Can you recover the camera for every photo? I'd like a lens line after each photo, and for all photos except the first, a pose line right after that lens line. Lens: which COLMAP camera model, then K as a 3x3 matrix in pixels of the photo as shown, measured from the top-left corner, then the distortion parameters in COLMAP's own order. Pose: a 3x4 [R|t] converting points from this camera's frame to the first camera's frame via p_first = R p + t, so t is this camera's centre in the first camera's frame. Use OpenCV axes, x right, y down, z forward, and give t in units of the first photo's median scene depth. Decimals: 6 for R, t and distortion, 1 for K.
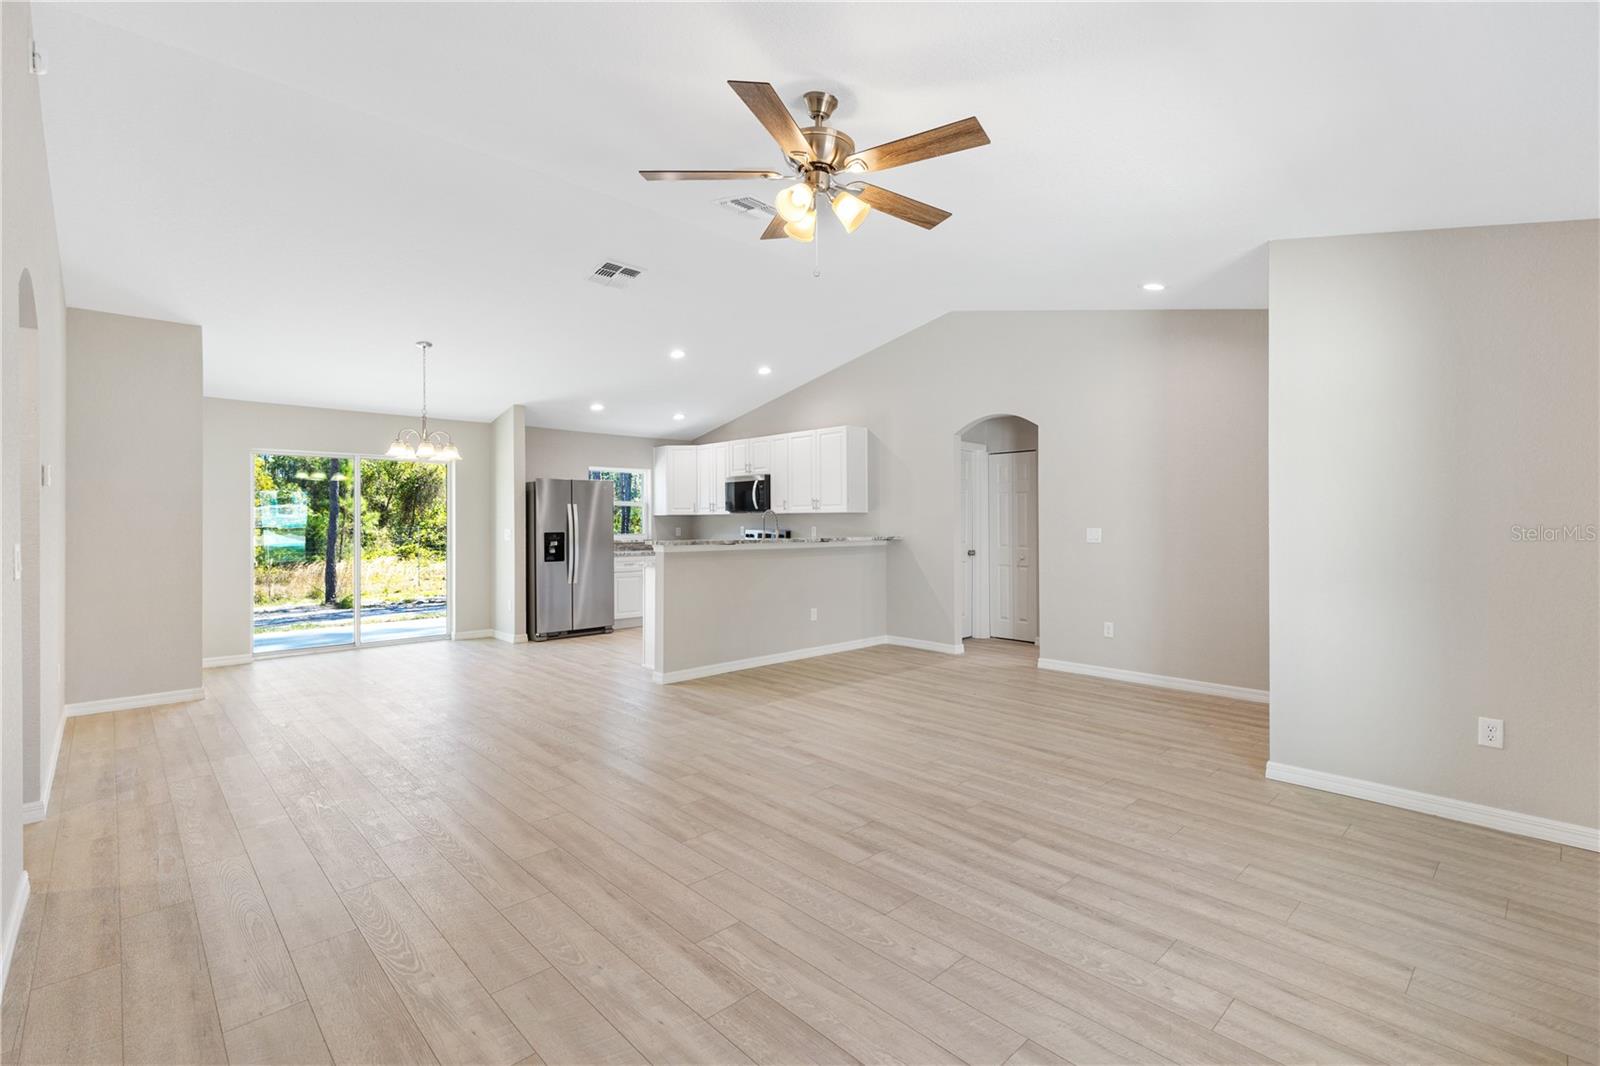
lens RADIAL K [[722.8, 0, 803.6], [0, 722.8, 522.1], [0, 0, 1]] dist [0.007325, -0.000556]
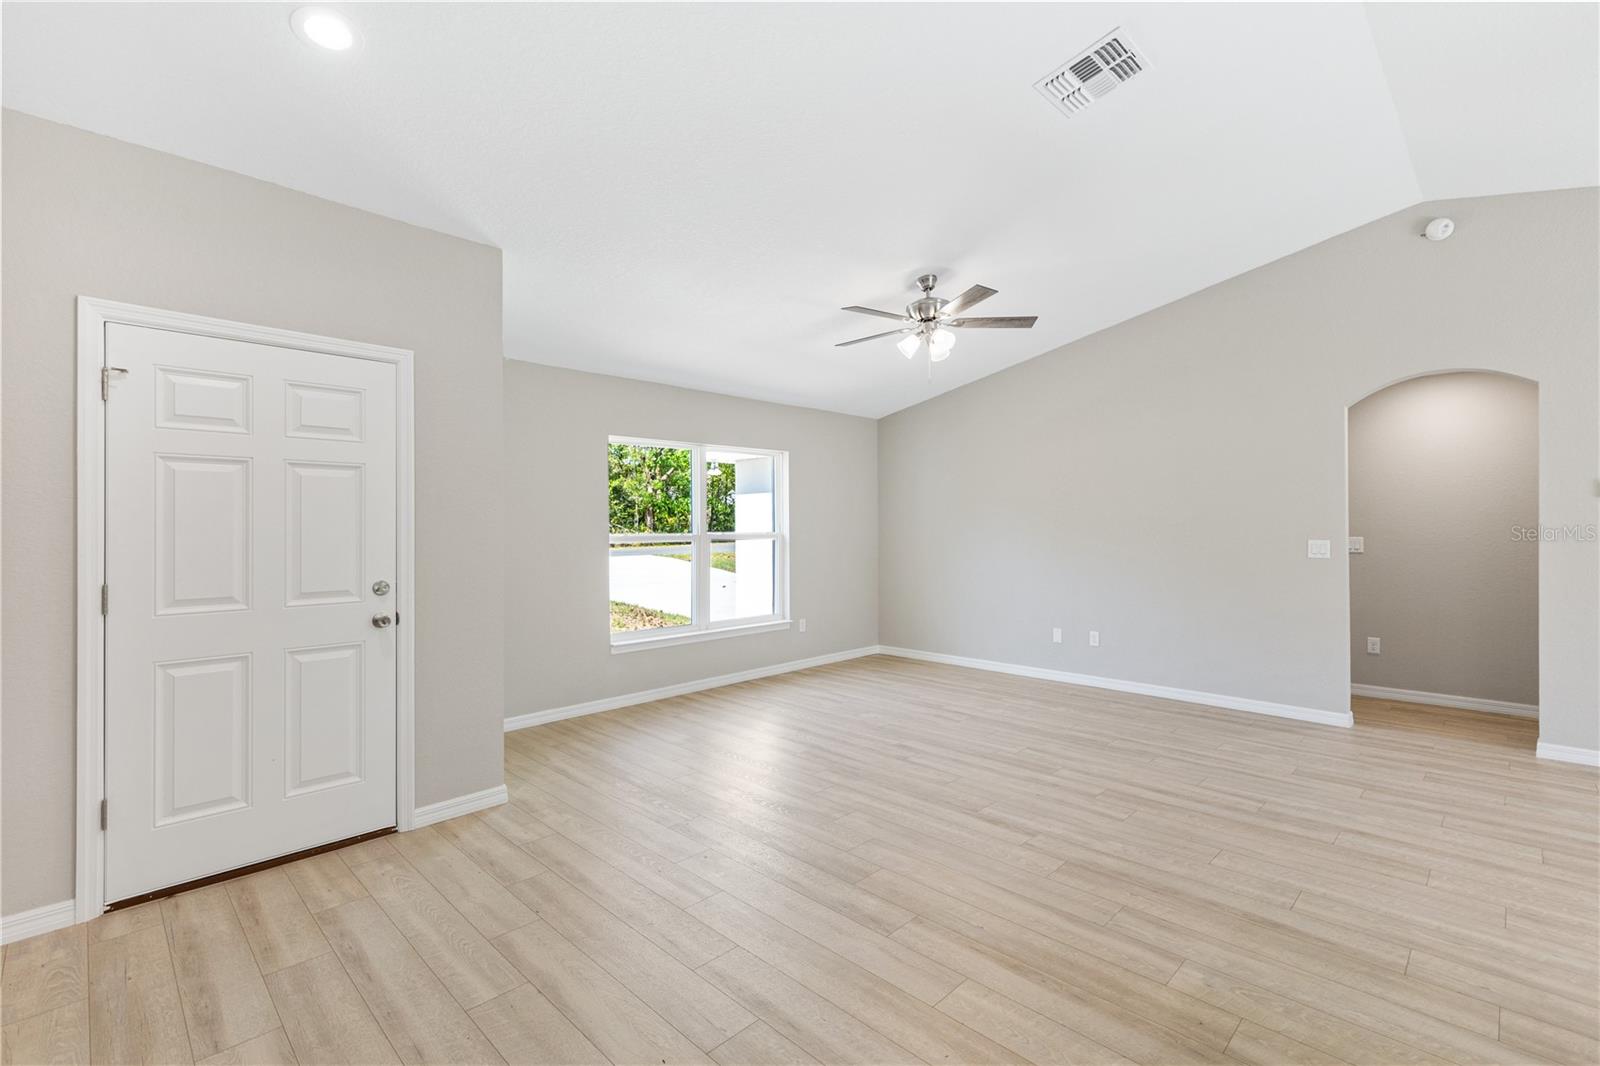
lens RADIAL K [[722.8, 0, 800.2], [0, 722.8, 520.7], [0, 0, 1]] dist [0.007325, -0.000556]
pose [[-0.999680, 0.007208, -0.024230, 0.128673], [0.007361, 0.999953, -0.006244, -0.007088], [0.024184, -0.006420, -0.999687, 0.954079]]
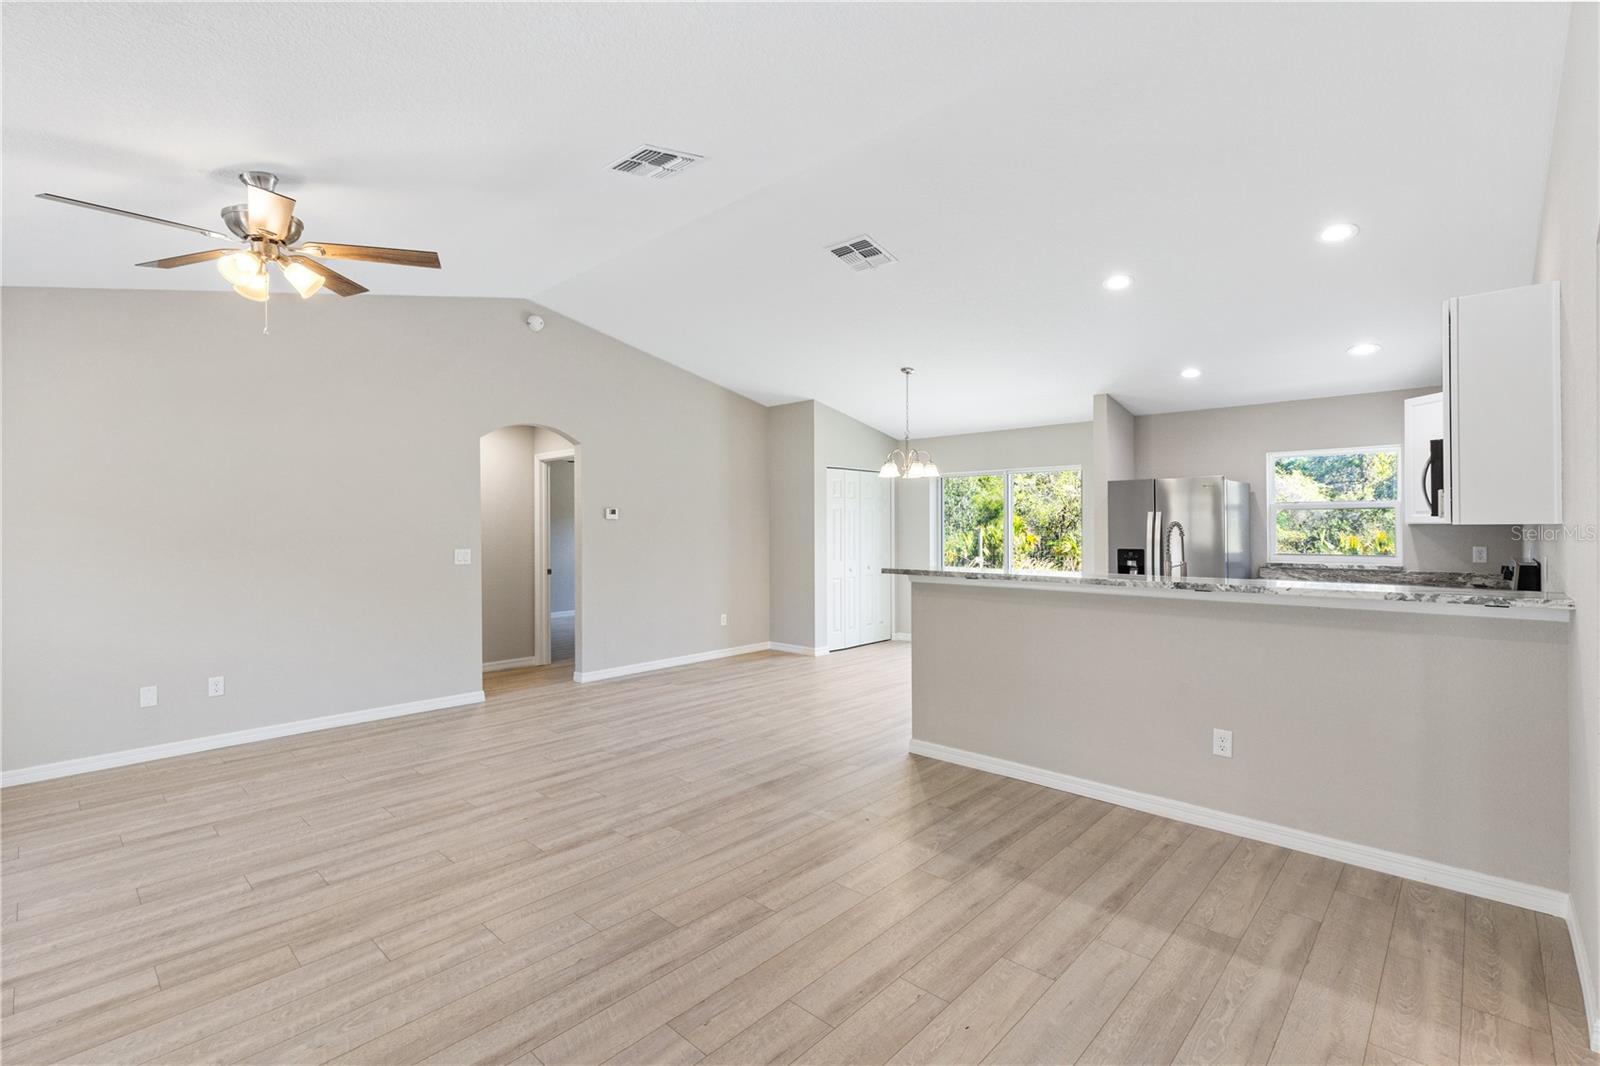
lens RADIAL K [[722.8, 0, 814.6], [0, 722.8, 529.5], [0, 0, 1]] dist [0.007325, -0.000556]
pose [[0.063351, 0.010624, -0.997935, 0.430666], [0.005331, 0.999925, 0.010984, -0.017601], [0.997977, -0.006016, 0.063289, 0.640892]]
